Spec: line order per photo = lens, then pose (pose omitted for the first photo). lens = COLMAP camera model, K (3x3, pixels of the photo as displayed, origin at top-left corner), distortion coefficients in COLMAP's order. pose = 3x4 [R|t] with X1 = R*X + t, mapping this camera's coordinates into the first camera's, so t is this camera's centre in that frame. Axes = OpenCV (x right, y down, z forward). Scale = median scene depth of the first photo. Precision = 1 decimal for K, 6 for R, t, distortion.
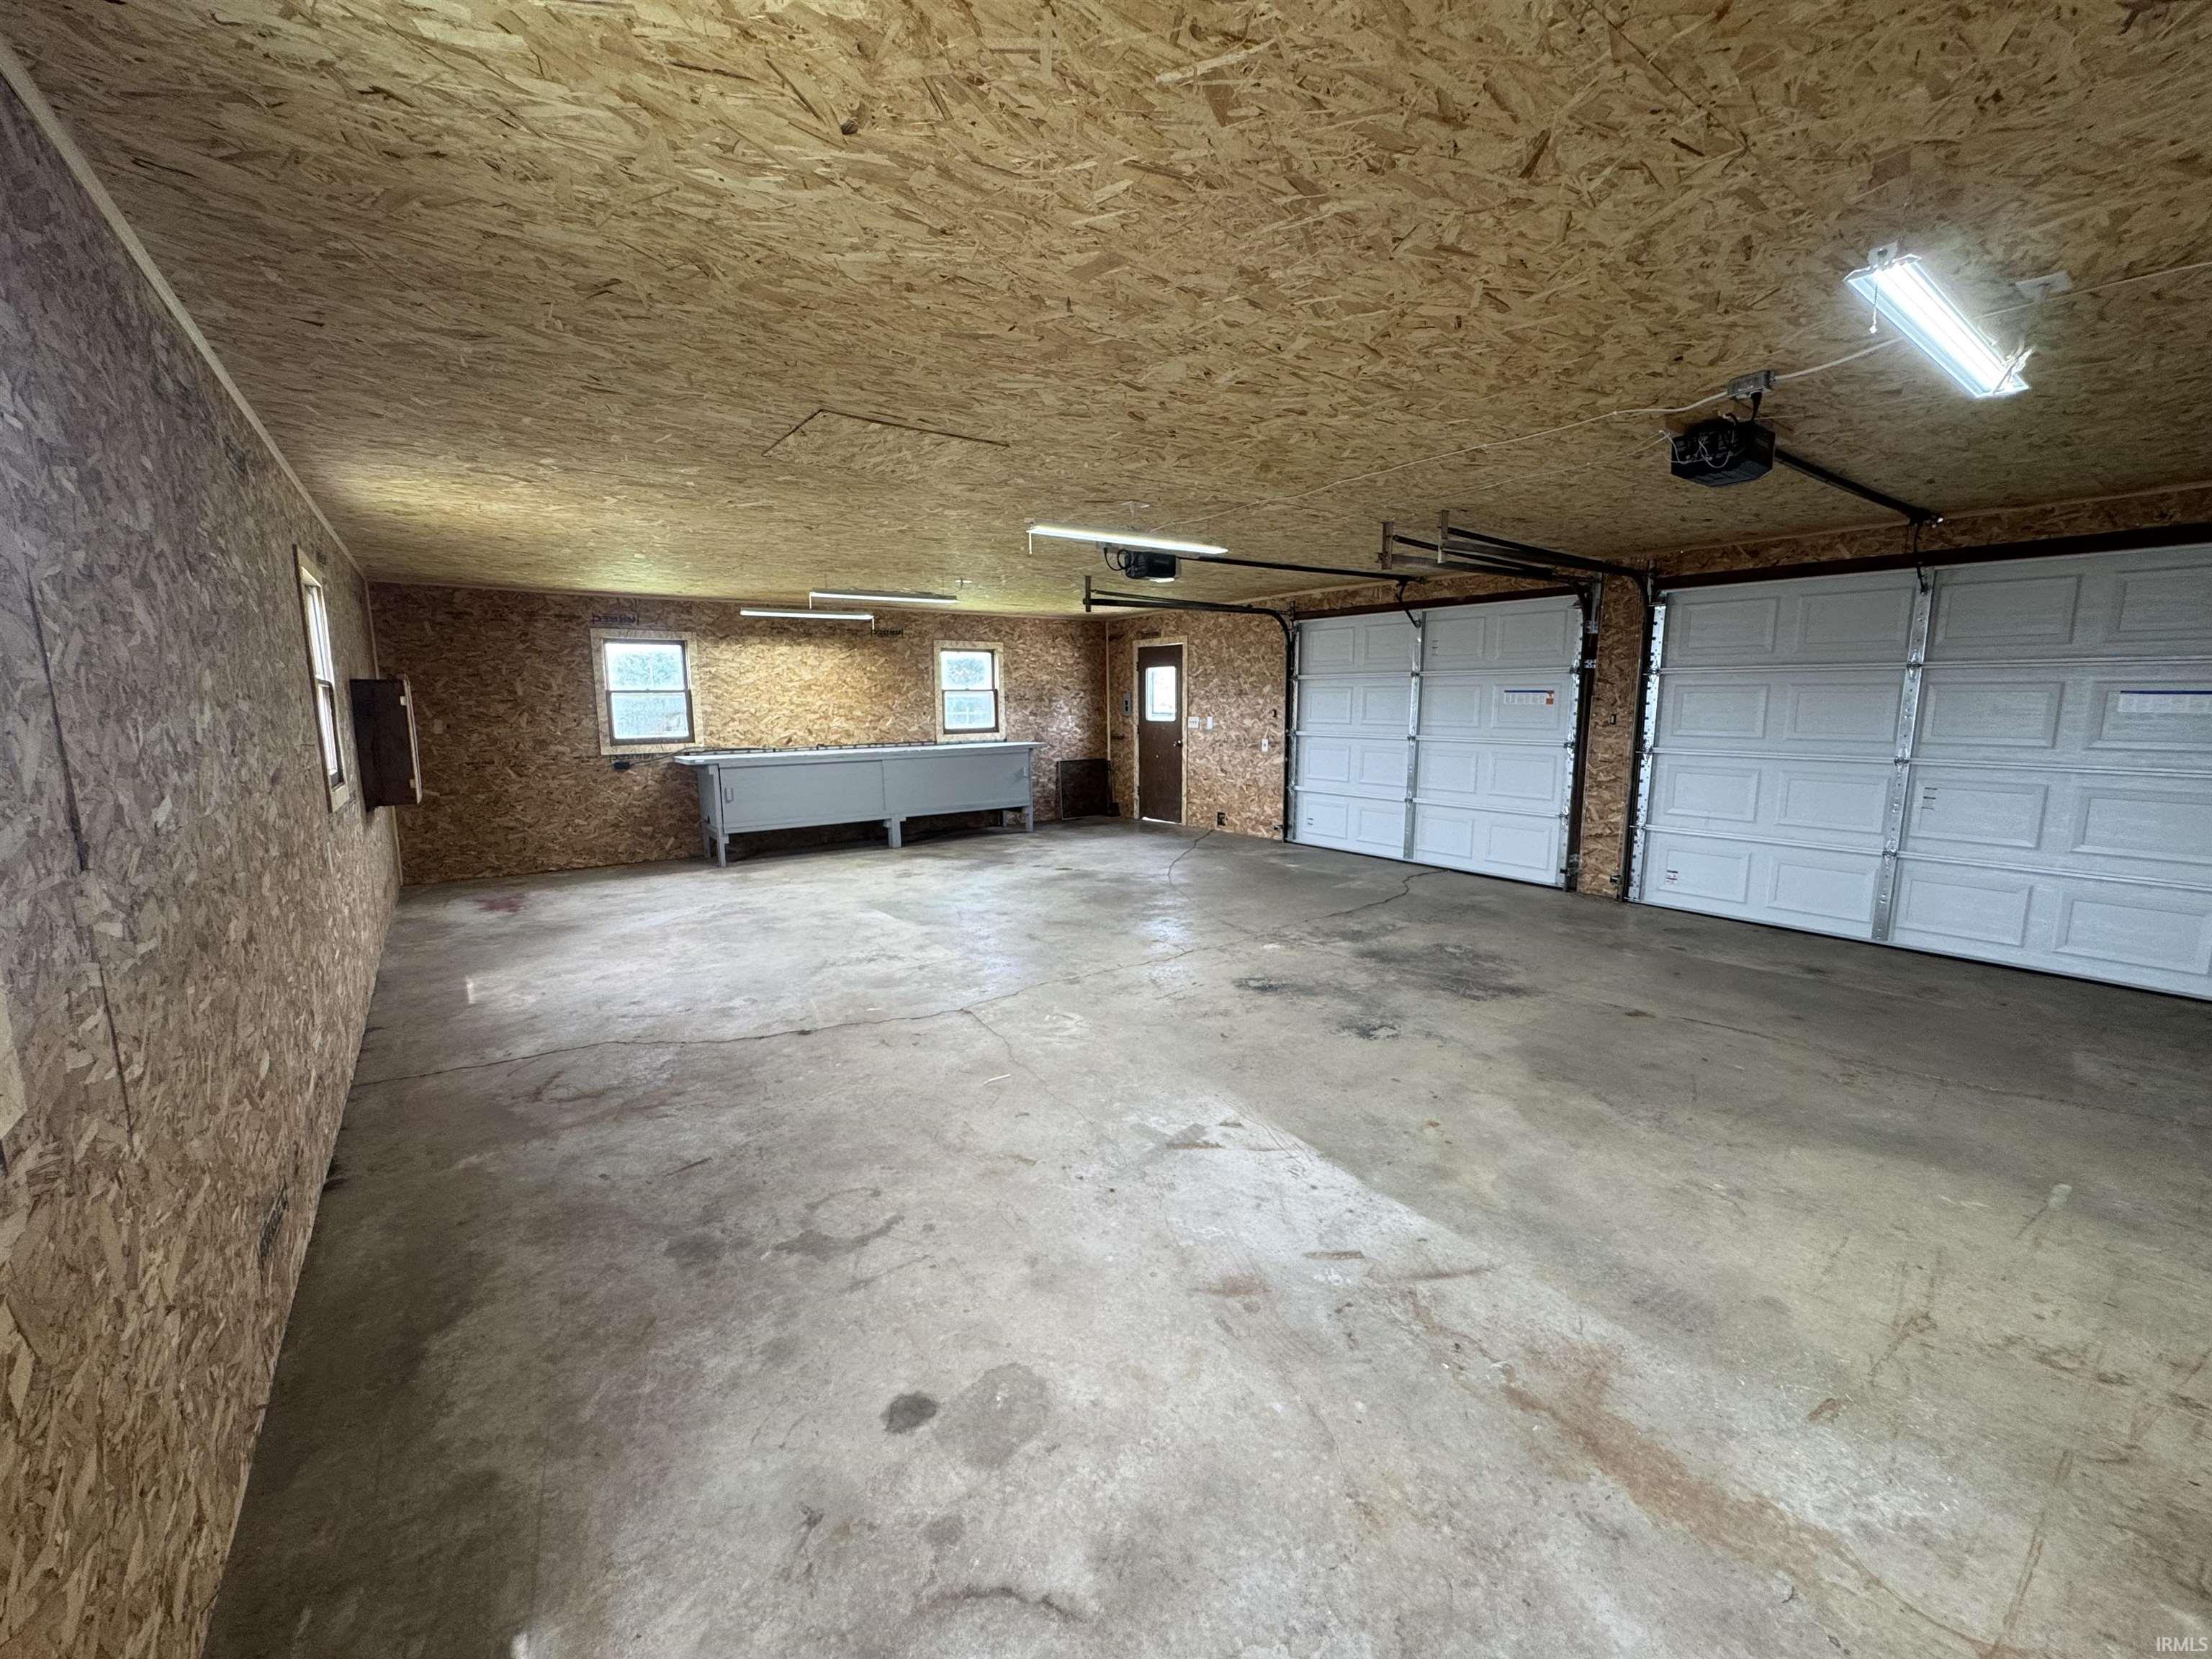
lens RADIAL K [[883.9, 0, 1101.3], [0, 883.9, 827.7], [0, 0, 1]] dist [-0.002827, 0.000067]
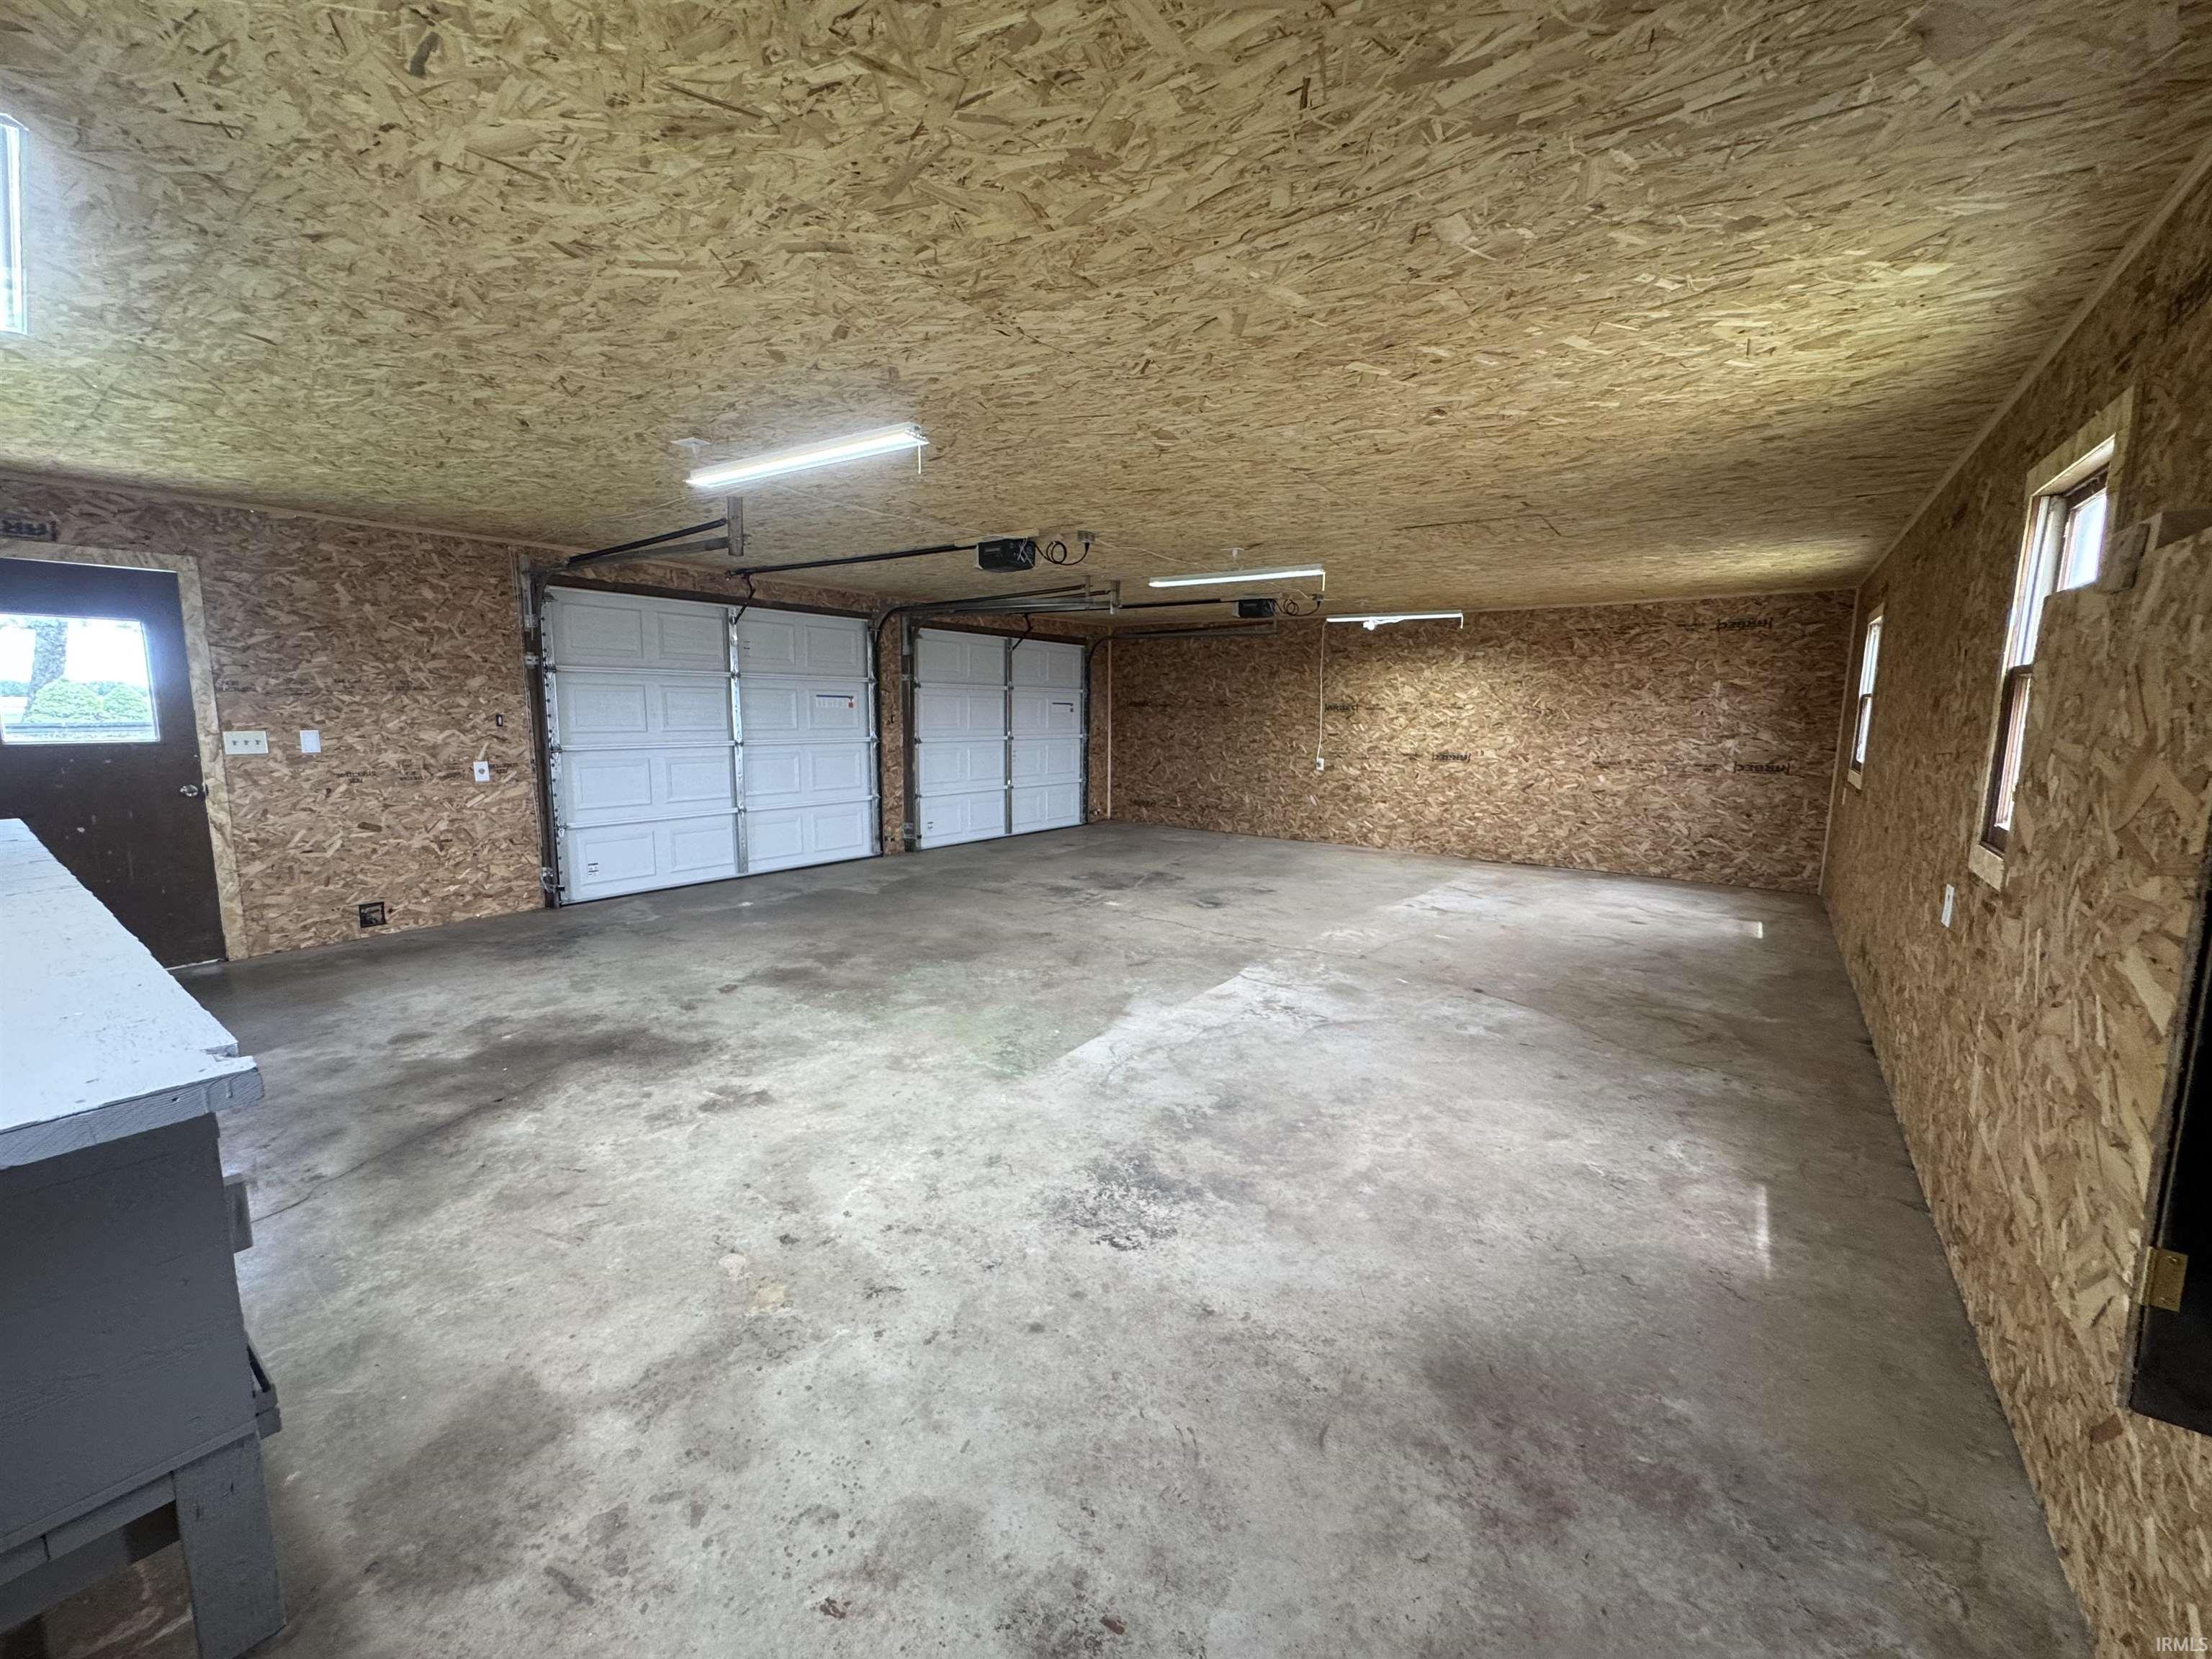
lens RADIAL K [[883.9, 0, 1103.1], [0, 883.9, 832.7], [0, 0, 1]] dist [-0.002827, 0.000067]
pose [[-0.300854, -0.134337, 0.944161, -0.687192], [0.128879, 0.975220, 0.179823, -0.133558], [-0.944922, 0.175783, -0.276085, 0.955280]]
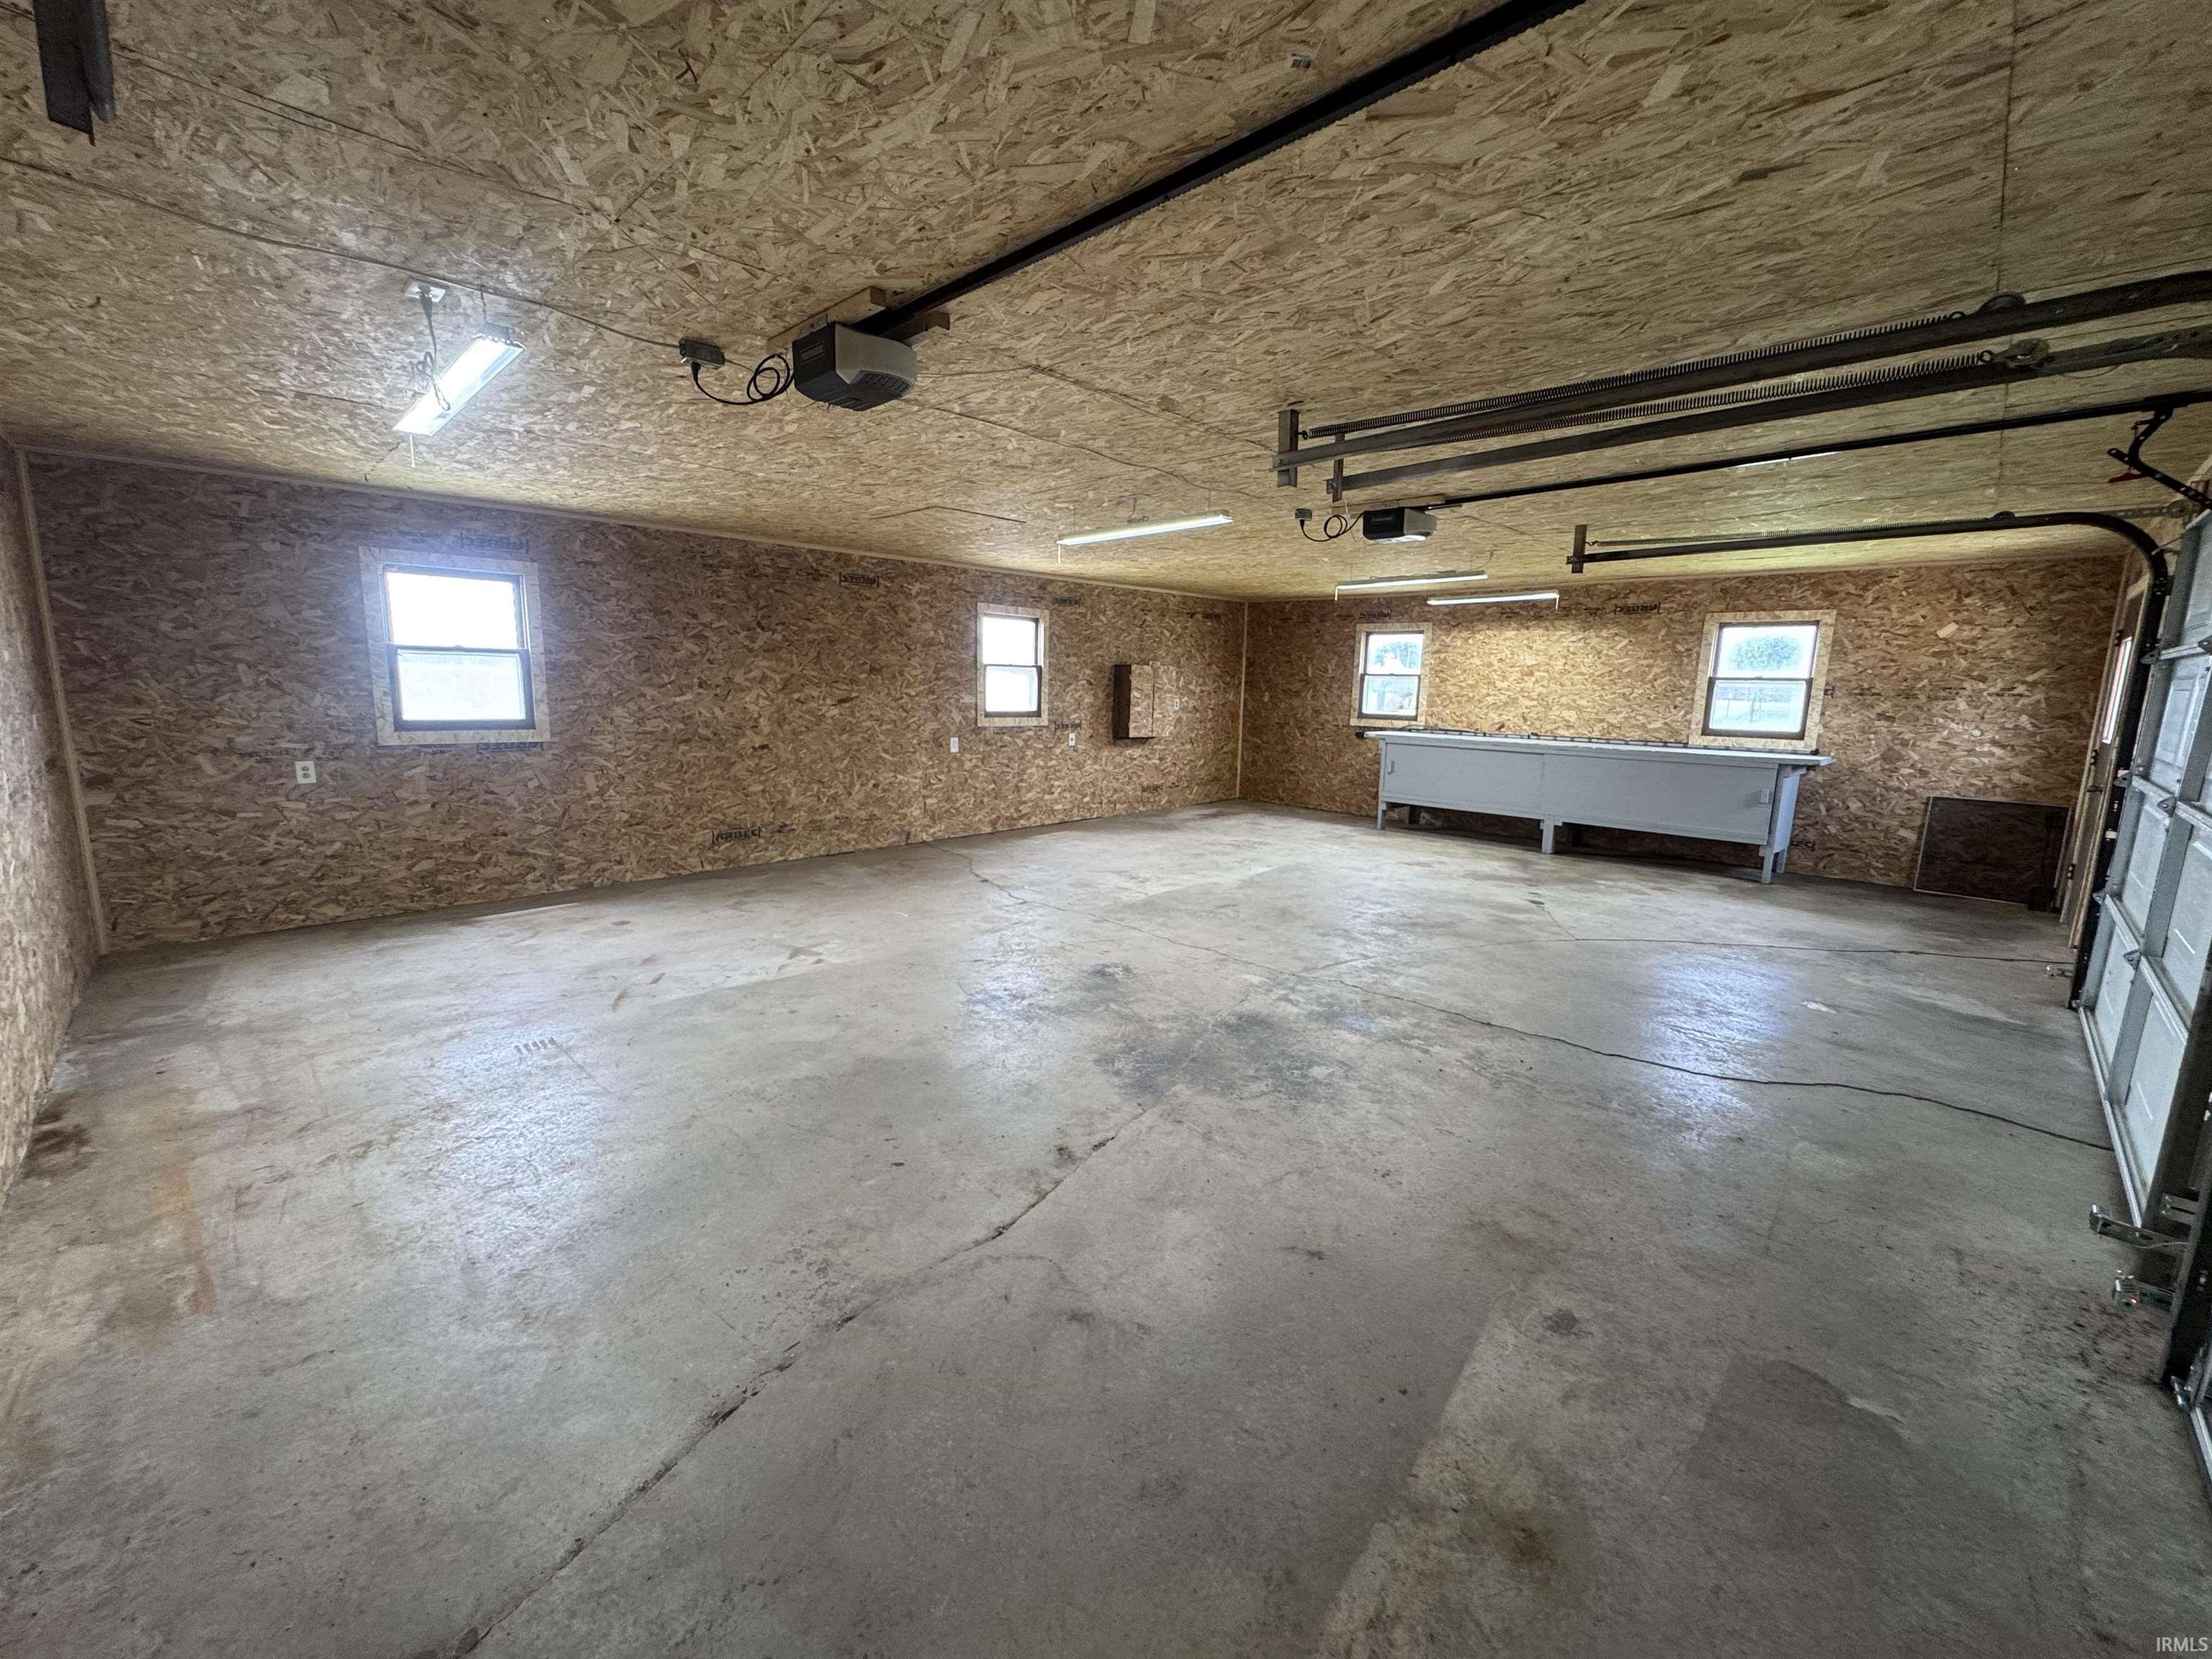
lens RADIAL K [[883.9, 0, 1106.3], [0, 883.9, 826.0], [0, 0, 1]] dist [-0.002827, 0.000067]
pose [[0.164095, 0.173589, -0.971051, 0.686283], [-0.164073, 0.975486, 0.146656, -0.076772], [0.972704, 0.135258, 0.188554, 0.489488]]
